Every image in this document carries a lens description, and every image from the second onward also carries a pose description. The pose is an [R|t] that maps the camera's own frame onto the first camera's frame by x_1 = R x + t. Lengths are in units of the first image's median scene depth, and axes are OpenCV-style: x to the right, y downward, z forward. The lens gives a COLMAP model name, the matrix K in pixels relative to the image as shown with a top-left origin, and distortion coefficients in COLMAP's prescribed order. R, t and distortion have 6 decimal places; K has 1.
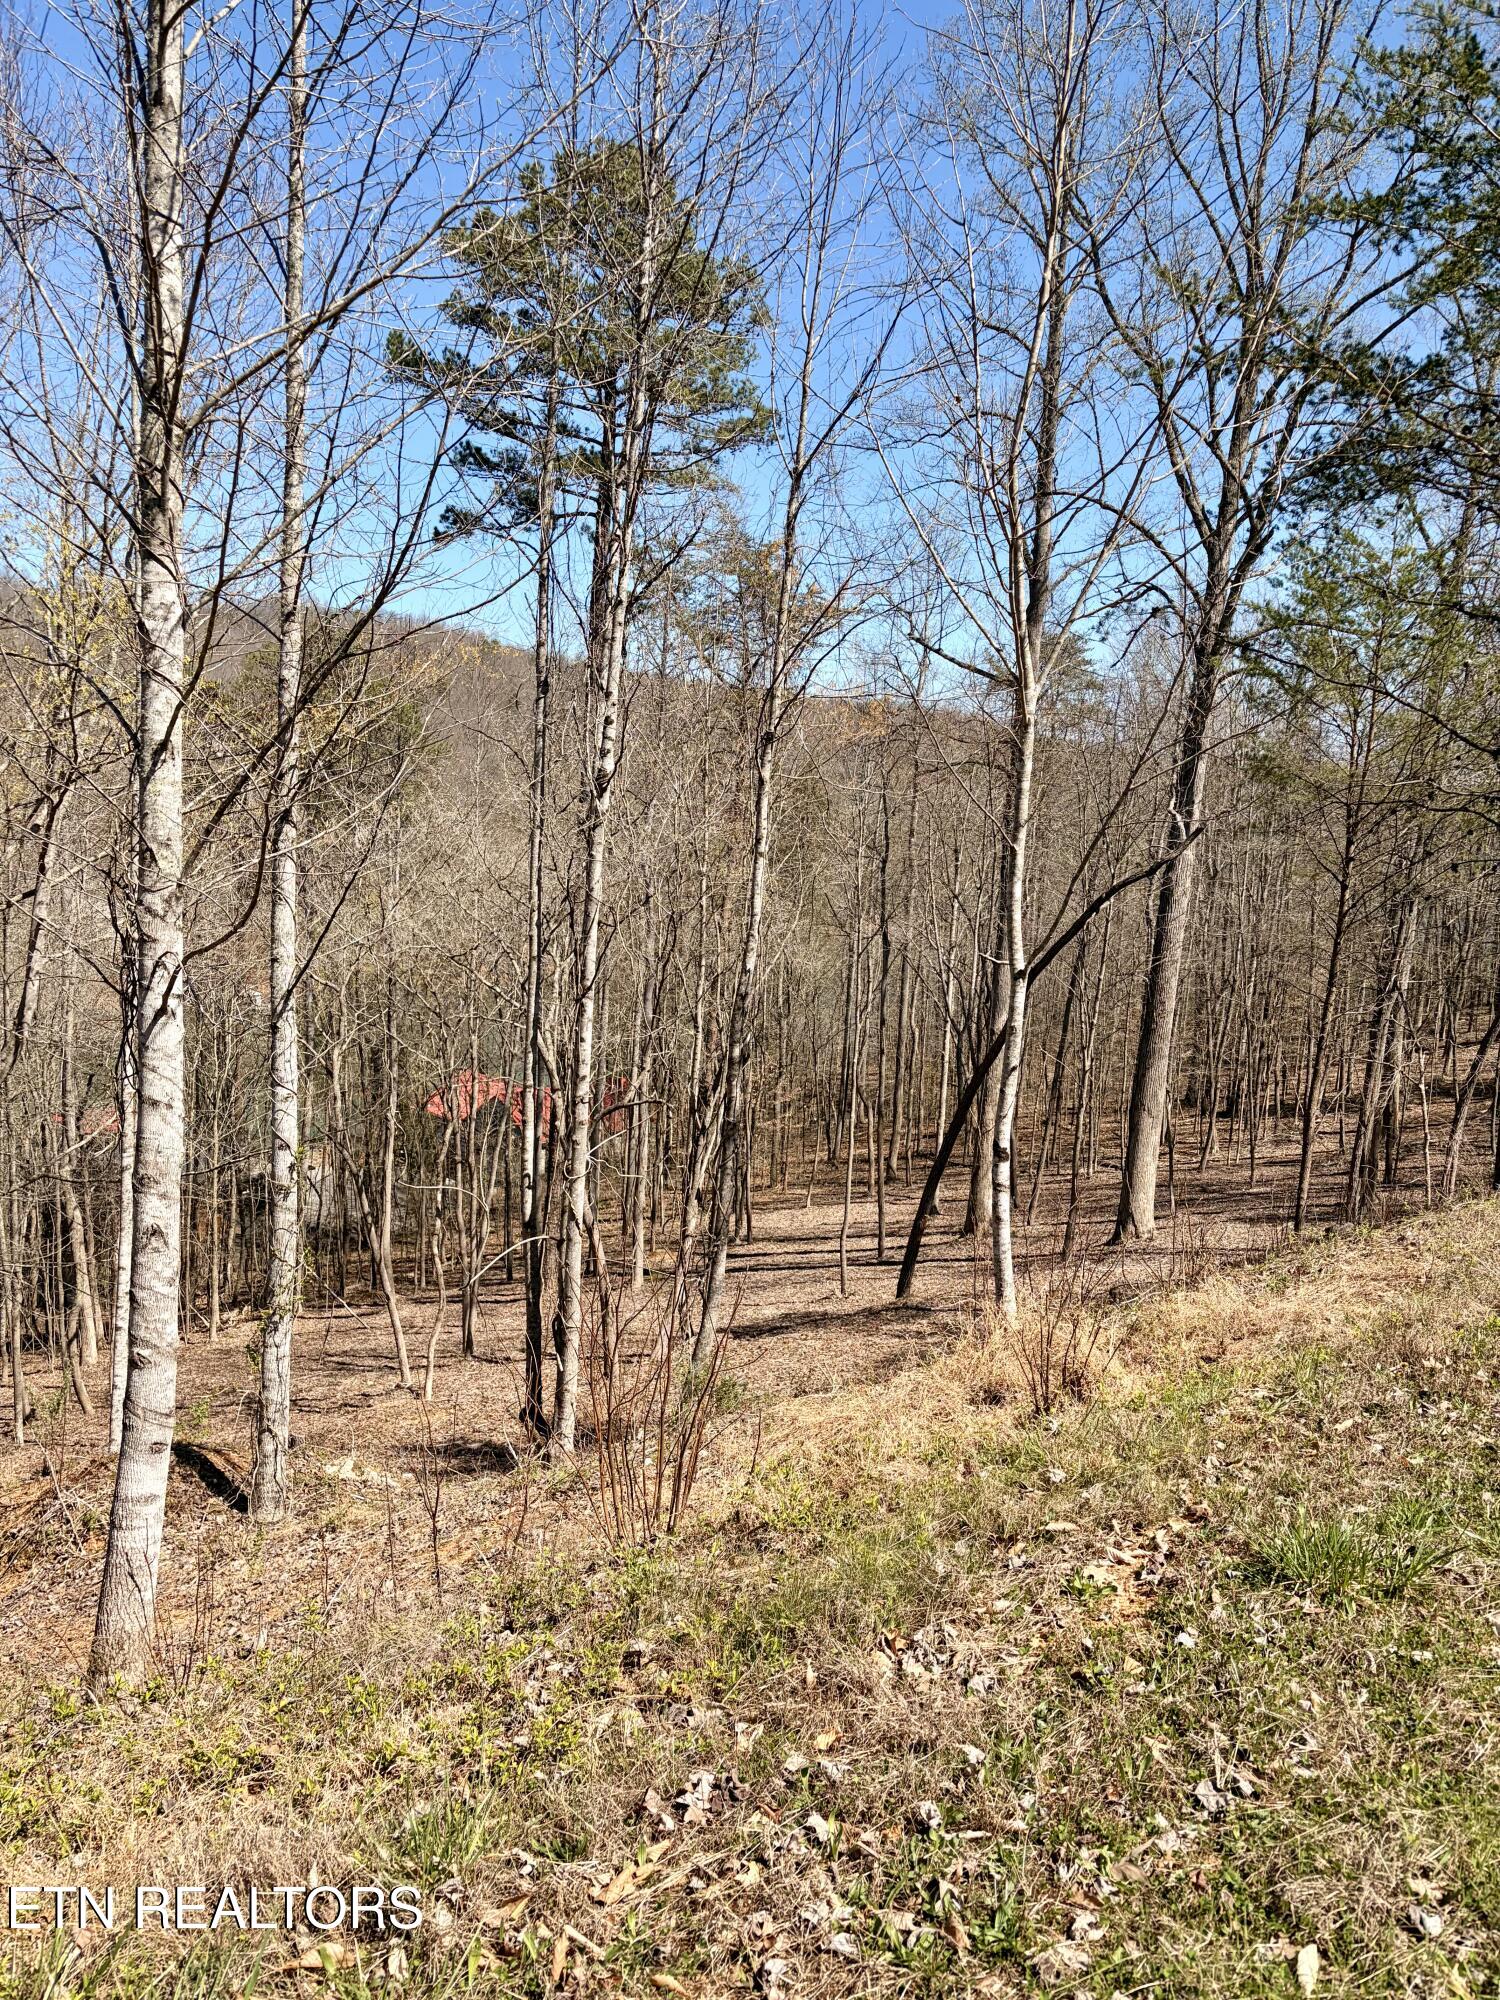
lens RADIAL K [[1475.6, 0, 752.9], [0, 1475.6, 1011.5], [0, 0, 1]] dist [0.079624, -0.078247]
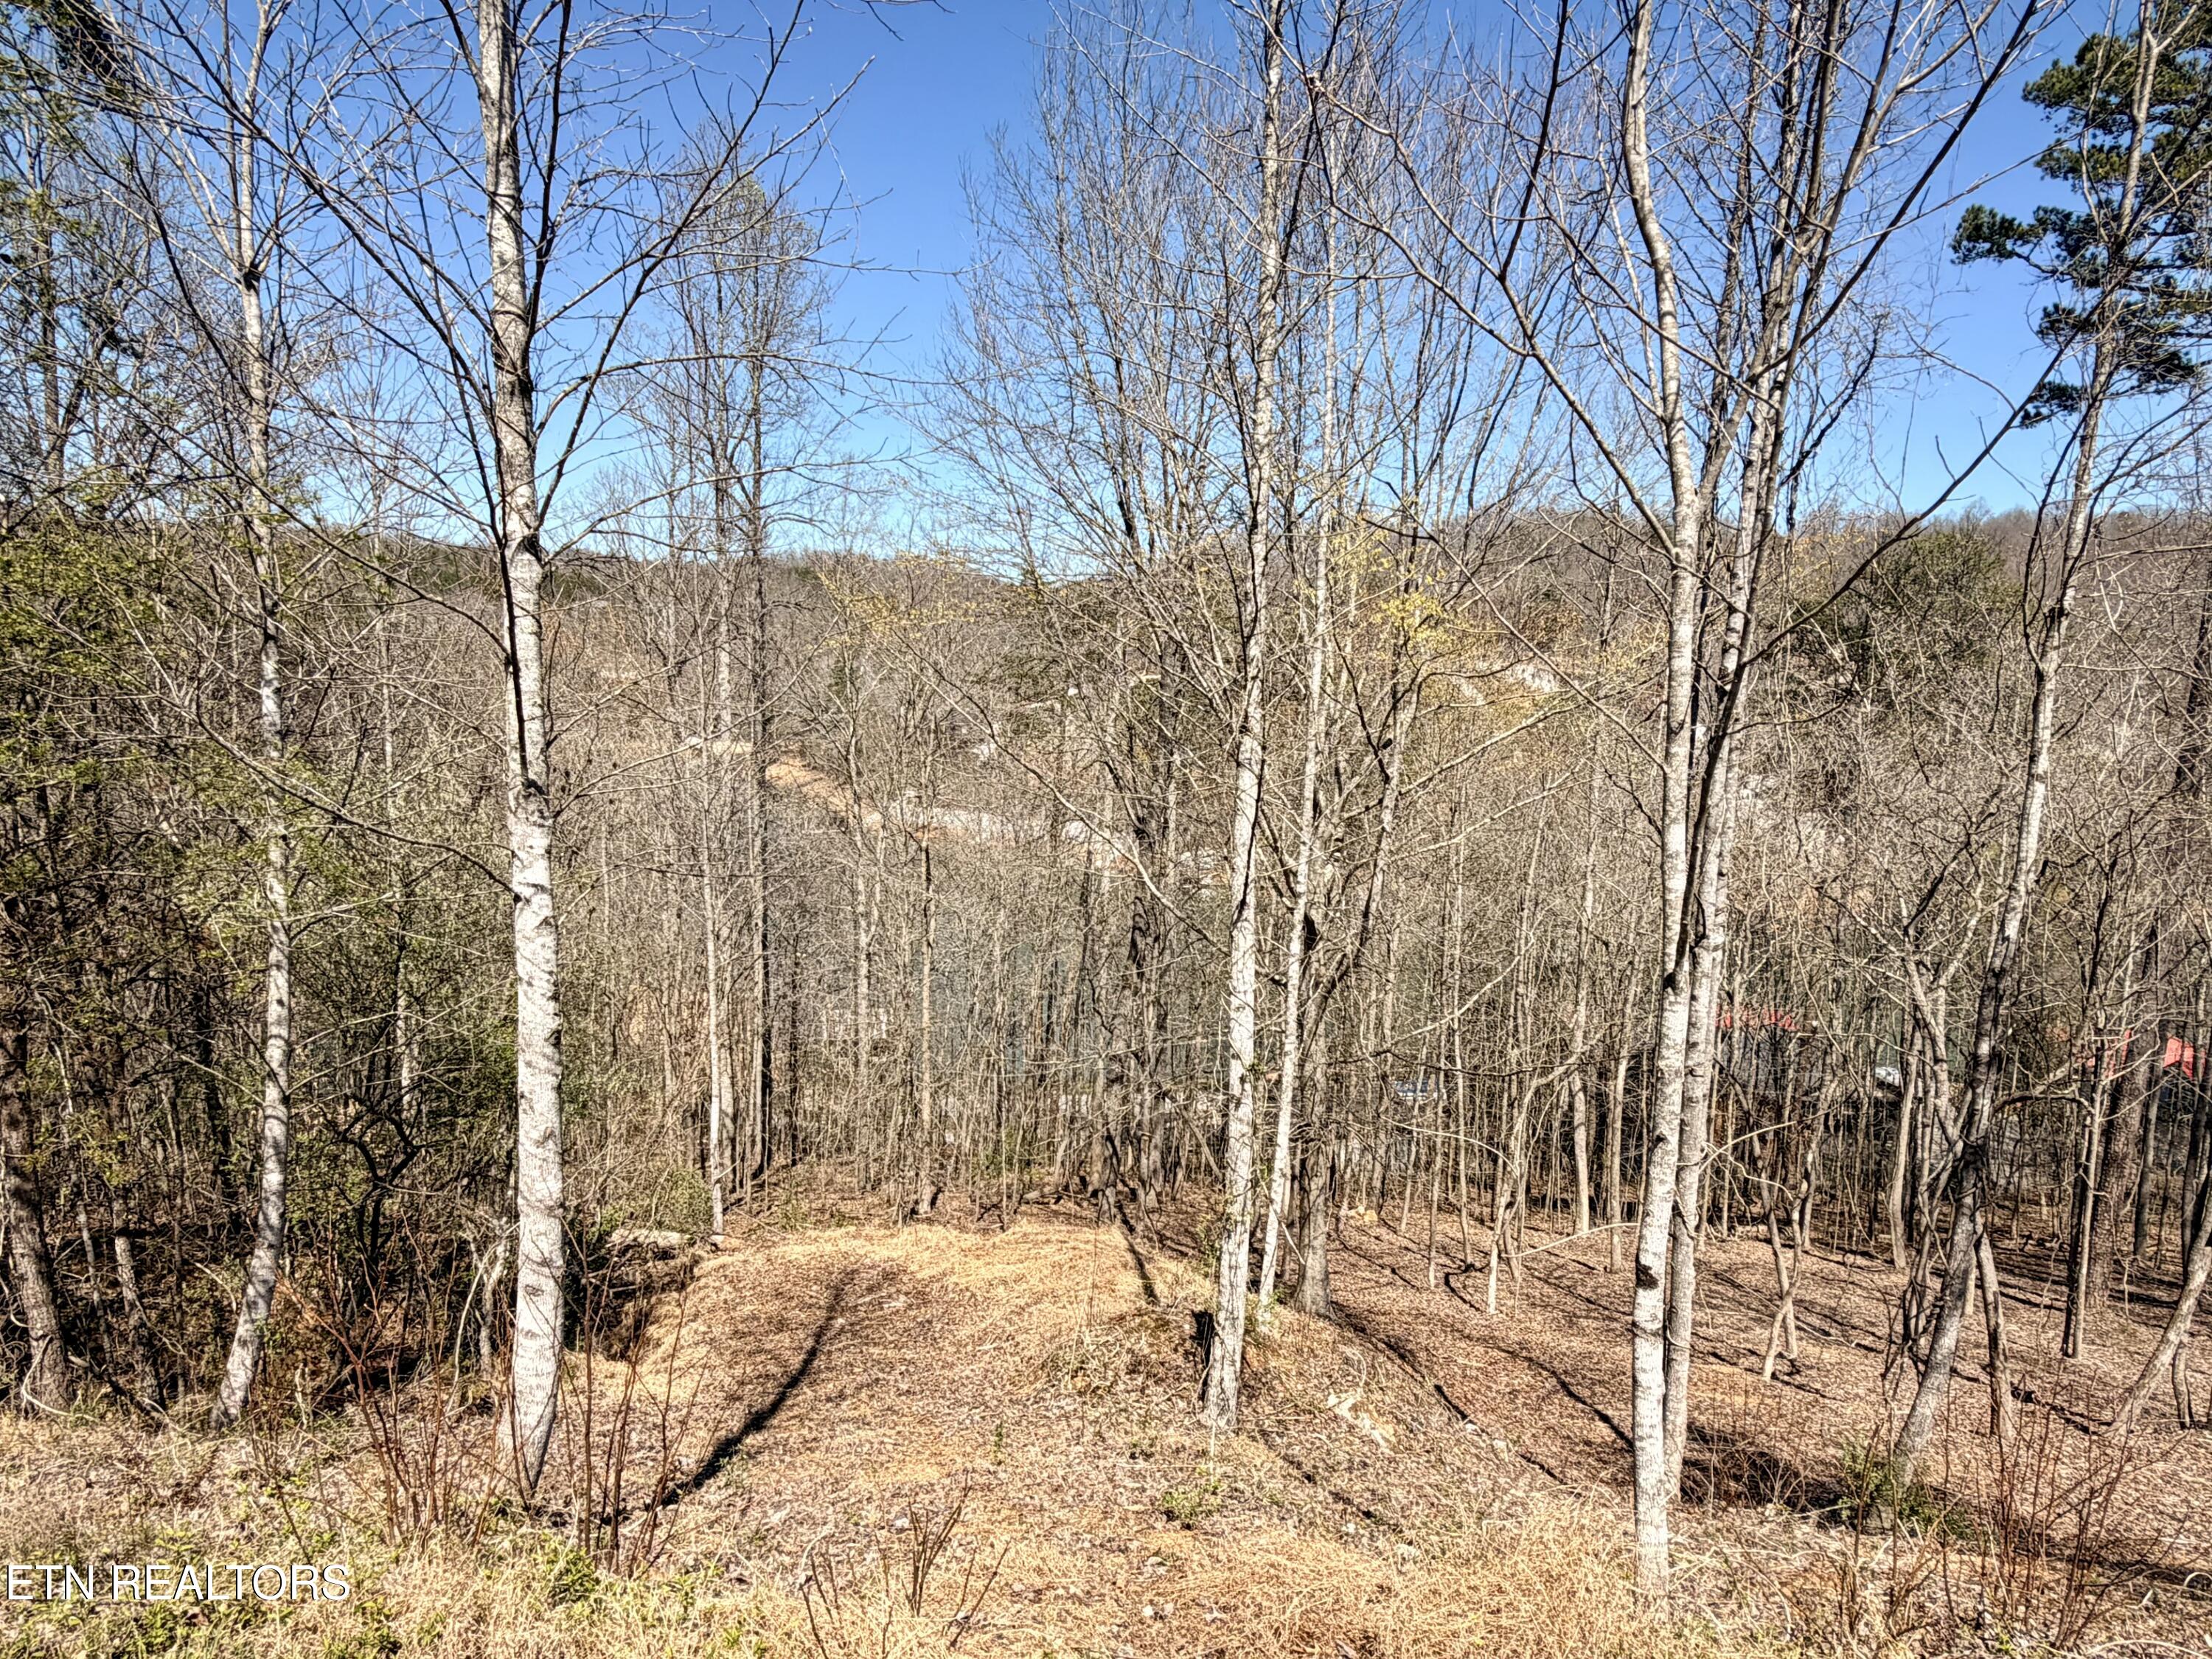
lens RADIAL K [[1363.1, 0, 1106.4], [0, 1363.1, 839.3], [0, 0, 1]] dist [-0.001585, 0.003380]
pose [[0.634964, 0.058763, -0.770303, 0.262150], [-0.100146, 0.994951, -0.006651, -0.031622], [0.766023, 0.081366, 0.637643, 0.272113]]
